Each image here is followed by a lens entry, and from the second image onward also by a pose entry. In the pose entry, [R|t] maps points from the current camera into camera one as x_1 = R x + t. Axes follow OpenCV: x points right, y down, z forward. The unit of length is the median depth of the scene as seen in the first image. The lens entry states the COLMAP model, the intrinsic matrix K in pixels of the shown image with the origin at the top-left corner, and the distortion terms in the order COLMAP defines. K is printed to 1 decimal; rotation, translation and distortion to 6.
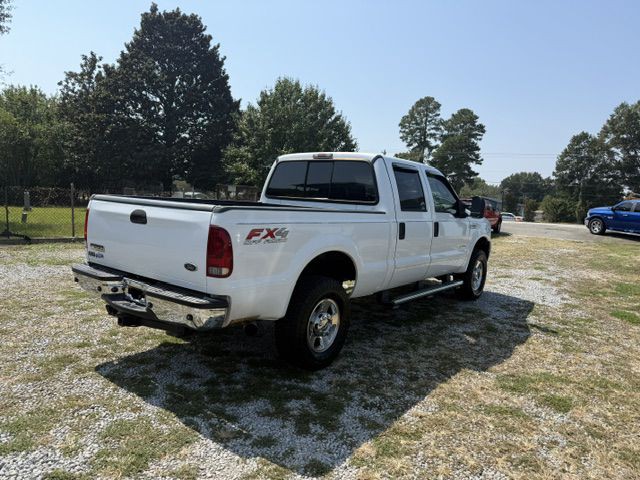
lens RADIAL K [[450.0, 0, 315.2], [0, 450.0, 235.2], [0, 0, 1]] dist [0.037925, -0.046333]
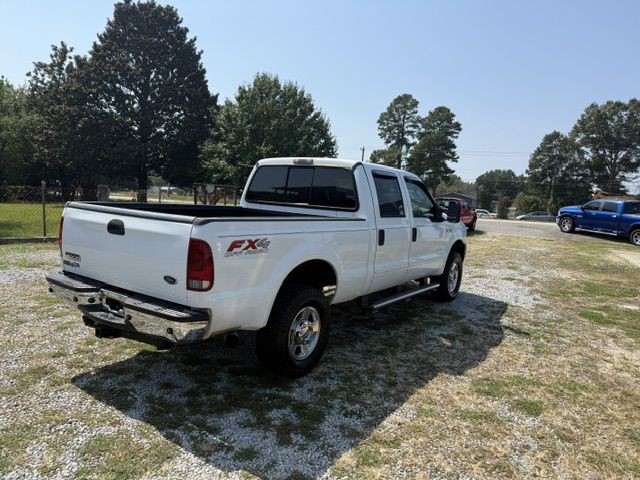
lens RADIAL K [[450.0, 0, 318.9], [0, 450.0, 238.5], [0, 0, 1]] dist [0.037925, -0.046333]
pose [[0.998466, 0.000310, 0.055371, -0.004284], [-0.001252, 0.999855, 0.016981, -0.026086], [-0.055357, -0.017024, 0.998321, -0.004501]]
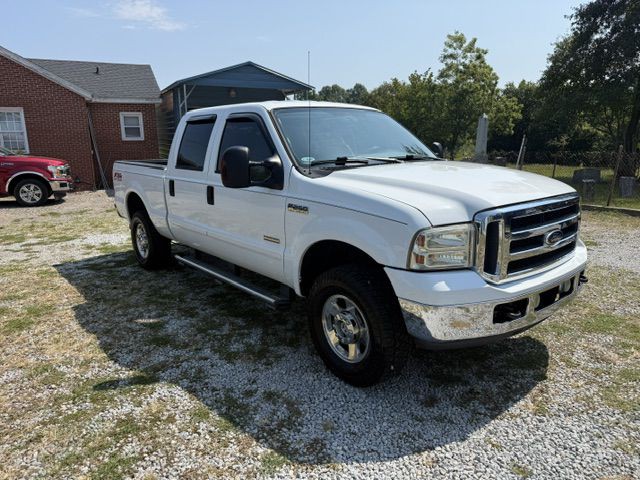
lens RADIAL K [[450.0, 0, 317.7], [0, 450.0, 243.2], [0, 0, 1]] dist [0.037925, -0.046333]
pose [[-0.215672, 0.163755, -0.962637, 1.232064], [-0.081430, 0.979388, 0.184848, -0.111886], [0.973065, 0.118254, -0.197892, 1.693561]]
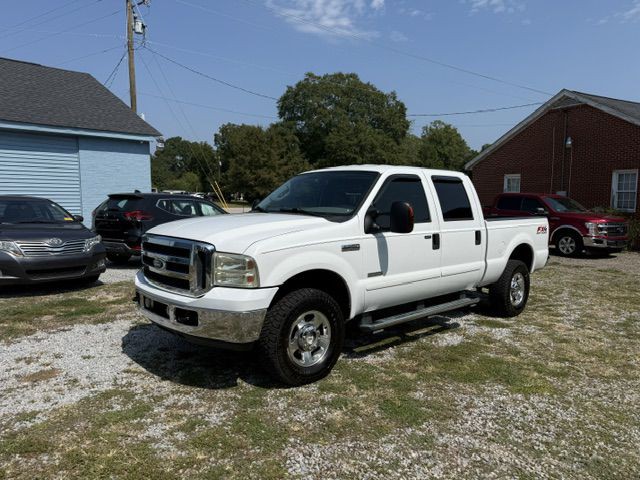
lens RADIAL K [[450.0, 0, 317.3], [0, 450.0, 243.6], [0, 0, 1]] dist [0.037925, -0.046333]
pose [[-0.983452, -0.083399, 0.160832, 0.088966], [-0.052921, 0.981269, 0.185232, -0.247959], [-0.173267, 0.173656, -0.969444, 2.691493]]
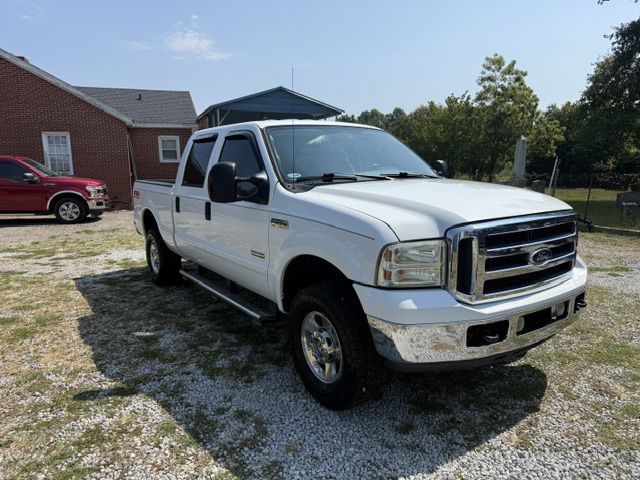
lens RADIAL K [[450.0, 0, 314.0], [0, 450.0, 241.2], [0, 0, 1]] dist [0.037925, -0.046333]
pose [[-0.305983, 0.107335, -0.945967, 1.199269], [-0.084733, 0.986611, 0.139354, -0.107187], [0.948259, 0.122794, -0.292792, 1.780368]]
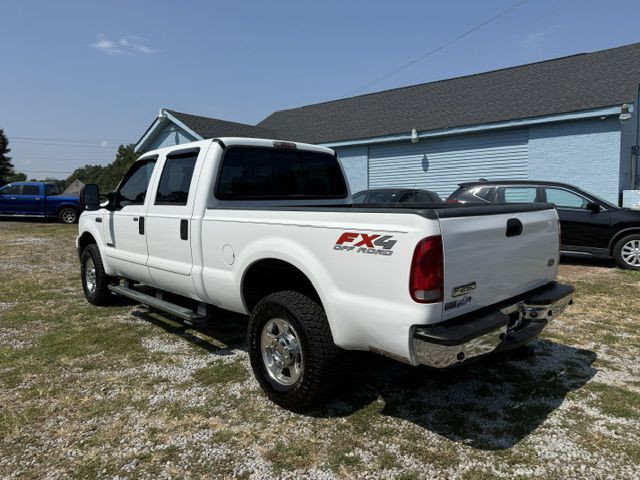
lens RADIAL K [[450.0, 0, 324.8], [0, 450.0, 245.1], [0, 0, 1]] dist [0.037925, -0.046333]
pose [[0.139090, -0.166696, 0.976149, -0.994345], [0.101349, 0.982951, 0.153416, -0.134507], [-0.985080, 0.077593, 0.153613, 0.973179]]
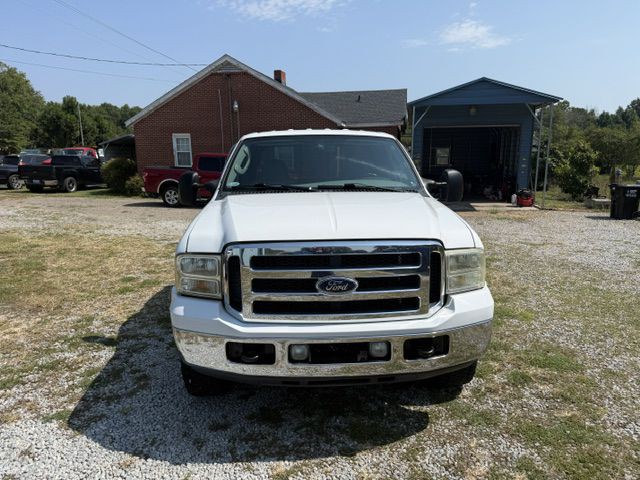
lens RADIAL K [[450.0, 0, 322.5], [0, 450.0, 241.2], [0, 0, 1]] dist [0.037925, -0.046333]
pose [[-0.756242, 0.066676, -0.650885, 0.903236], [-0.089442, 0.974921, 0.203789, -0.193232], [0.648149, 0.212330, -0.731313, 2.274589]]
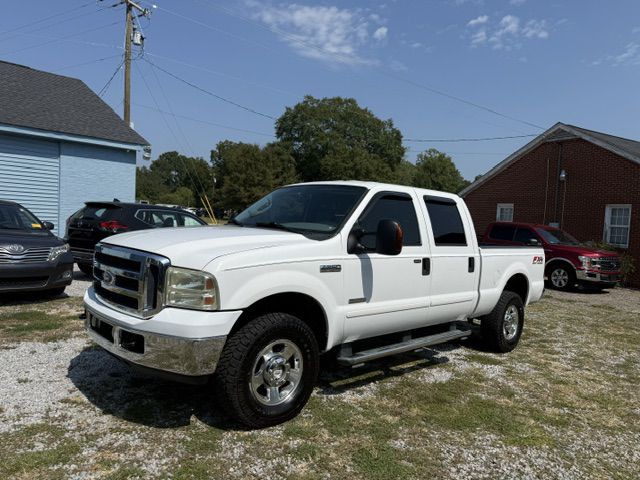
lens RADIAL K [[450.0, 0, 321.0], [0, 450.0, 242.5], [0, 0, 1]] dist [0.037925, -0.046333]
pose [[-0.982394, -0.122346, 0.141183, 0.076305], [-0.103515, 0.985587, 0.133802, -0.228070], [-0.155518, 0.116832, -0.980900, 2.586524]]
